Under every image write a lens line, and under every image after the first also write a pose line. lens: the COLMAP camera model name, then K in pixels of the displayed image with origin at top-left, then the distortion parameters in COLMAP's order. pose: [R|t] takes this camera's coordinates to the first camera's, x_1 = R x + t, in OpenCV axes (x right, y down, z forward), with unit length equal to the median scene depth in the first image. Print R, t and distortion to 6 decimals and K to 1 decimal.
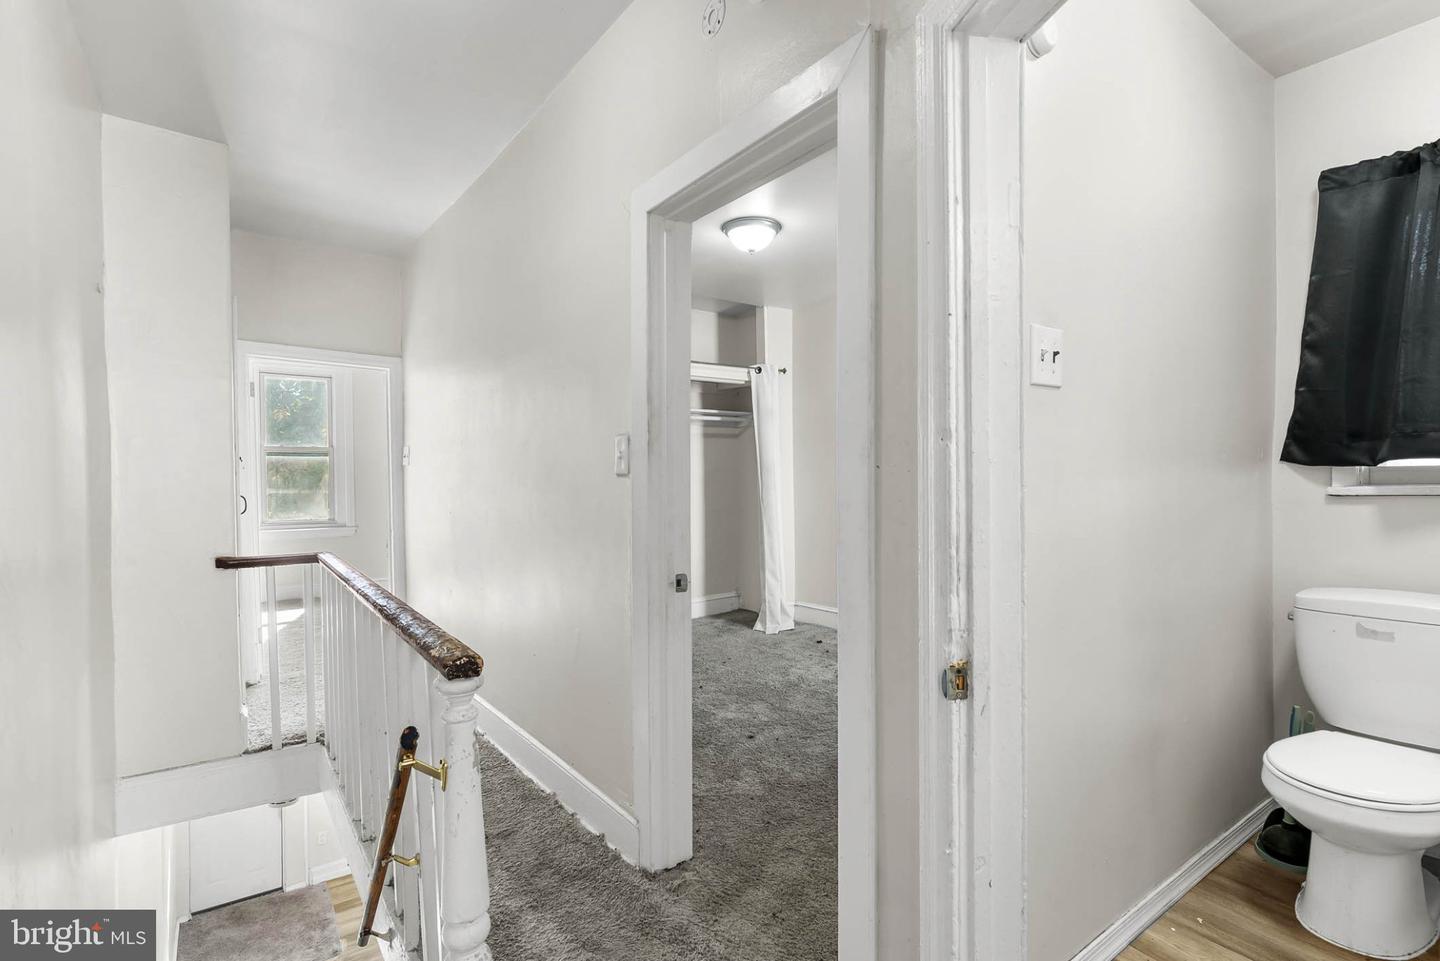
lens RADIAL K [[662.1, 0, 715.3], [0, 662.1, 477.5], [0, 0, 1]] dist [-0.004924, -0.000021]
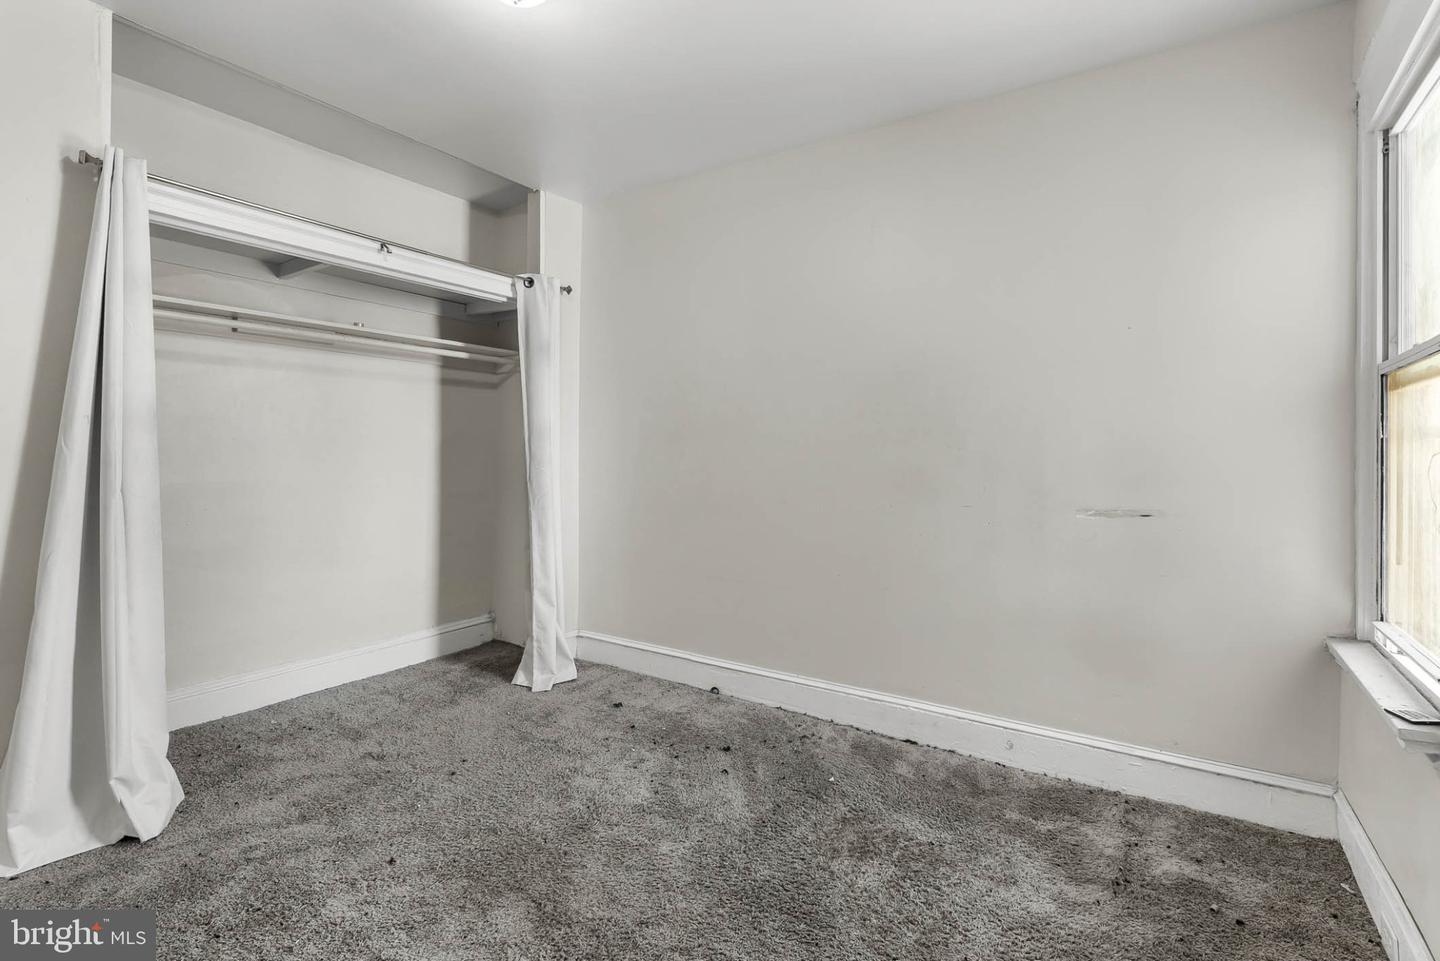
lens RADIAL K [[665.8, 0, 719.1], [0, 665.8, 454.6], [0, 0, 1]] dist [-0.004841, 0.000904]
pose [[0.942809, 0.019626, 0.332755, 0.030502], [-0.020538, 0.999789, -0.000778, 0.005076], [-0.332700, -0.006101, 0.943013, 0.357501]]
